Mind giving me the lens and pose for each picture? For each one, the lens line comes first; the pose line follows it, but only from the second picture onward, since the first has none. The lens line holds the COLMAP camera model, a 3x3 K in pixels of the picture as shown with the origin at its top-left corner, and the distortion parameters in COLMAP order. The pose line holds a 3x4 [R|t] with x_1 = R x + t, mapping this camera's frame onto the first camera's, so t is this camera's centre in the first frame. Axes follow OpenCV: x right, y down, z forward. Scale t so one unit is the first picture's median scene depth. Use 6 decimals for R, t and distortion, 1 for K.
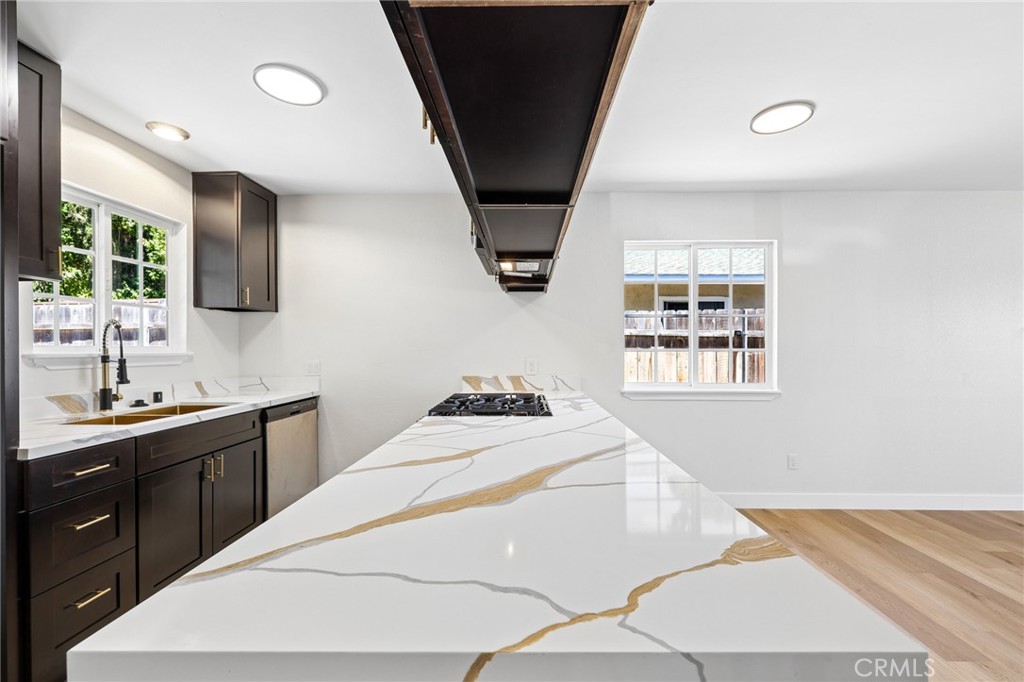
lens RADIAL K [[419.3, 0, 523.6], [0, 419.3, 350.7], [0, 0, 1]] dist [0.002508, 0.000246]
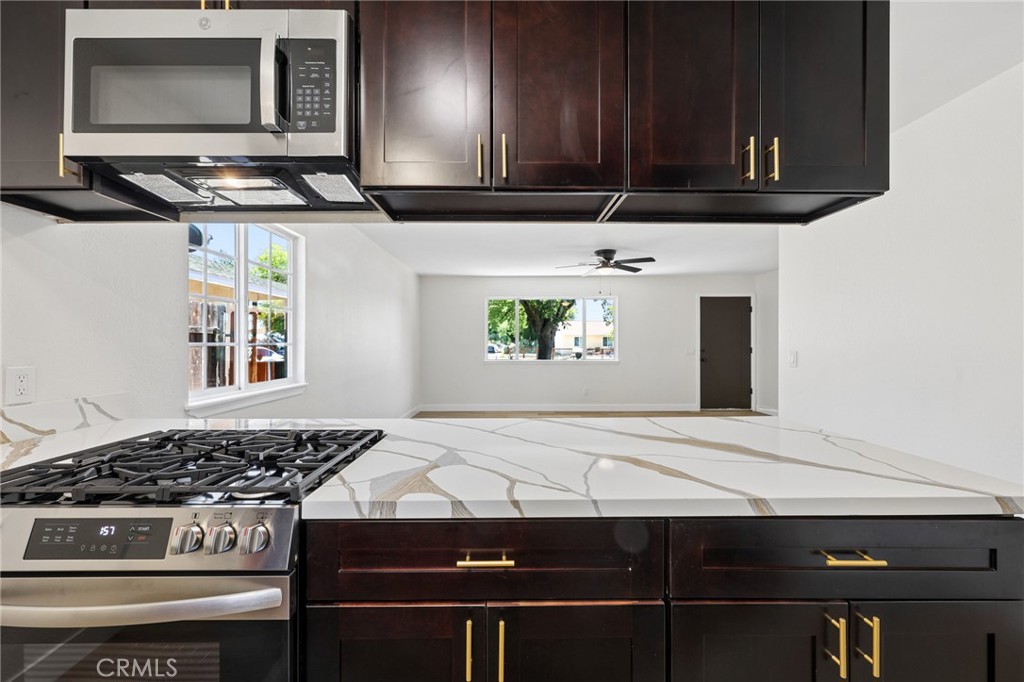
lens RADIAL K [[411.7, 0, 511.9], [0, 411.7, 343.5], [0, 0, 1]] dist [0.000433, 0.000066]
pose [[-0.018028, -0.001394, 0.999837, -0.478605], [0.006297, 0.999979, 0.001508, -0.001745], [-0.999818, 0.006323, -0.018018, 0.581404]]
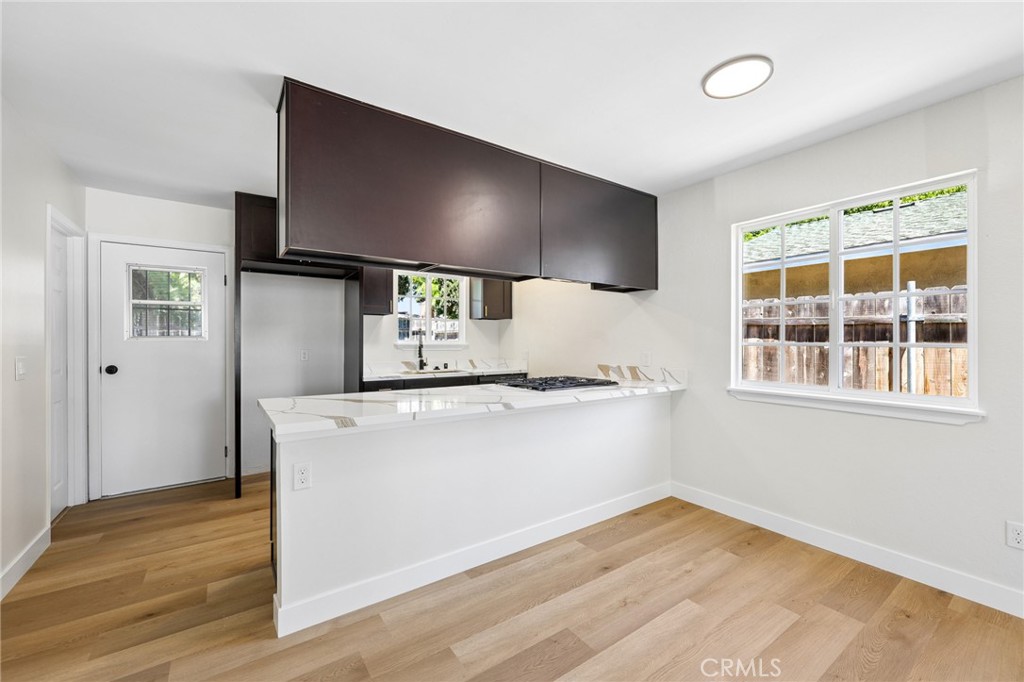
lens RADIAL K [[411.7, 0, 511.9], [0, 411.7, 343.5], [0, 0, 1]] dist [0.000433, 0.000066]
pose [[0.585997, 0.005420, -0.810295, 0.792762], [-0.008311, 0.999965, 0.000678, 0.000495], [0.810271, 0.006338, 0.586022, 0.098553]]
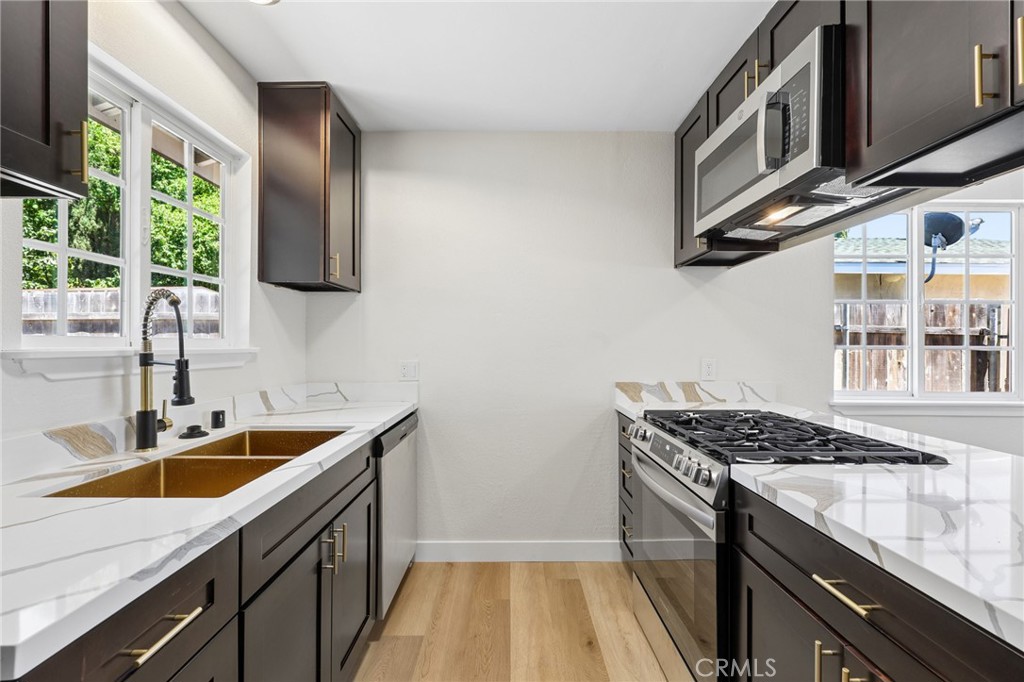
lens RADIAL K [[411.7, 0, 511.9], [0, 411.7, 343.5], [0, 0, 1]] dist [0.000433, 0.000066]
pose [[0.999763, 0.004862, 0.021242, -0.394843], [-0.004700, 0.999959, -0.007710, -0.000167], [-0.021279, 0.007609, 0.999745, 0.331345]]
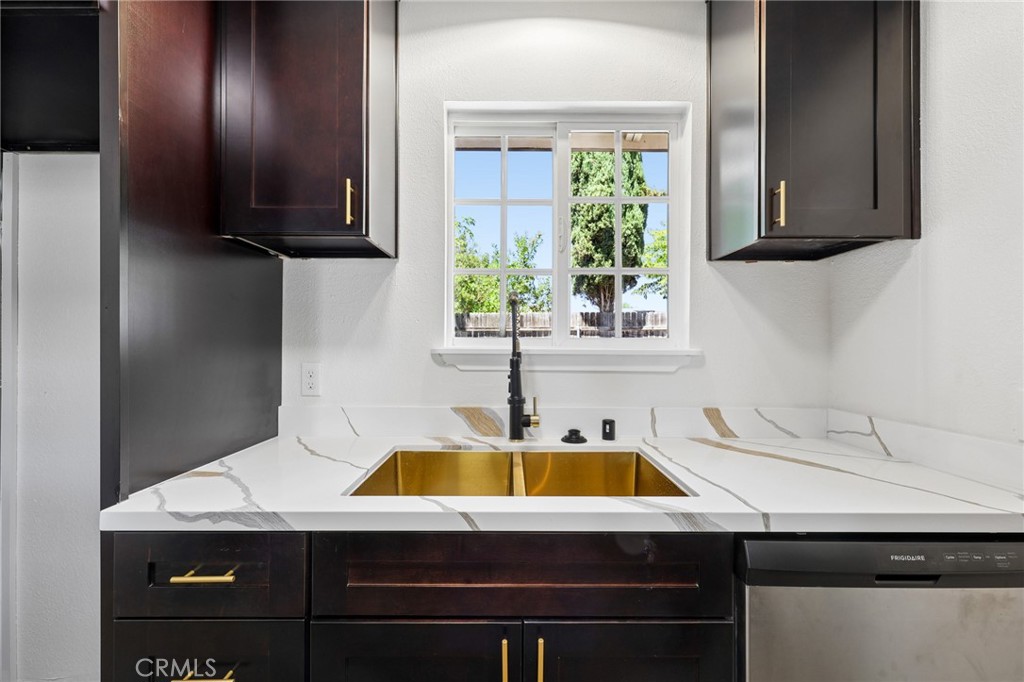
lens RADIAL K [[411.7, 0, 511.9], [0, 411.7, 343.5], [0, 0, 1]] dist [0.000433, 0.000066]
pose [[0.021356, 0.000007, -0.999772, -0.294875], [-0.008449, 0.999964, -0.000174, -0.001307], [0.999736, 0.008451, 0.021356, 0.765430]]
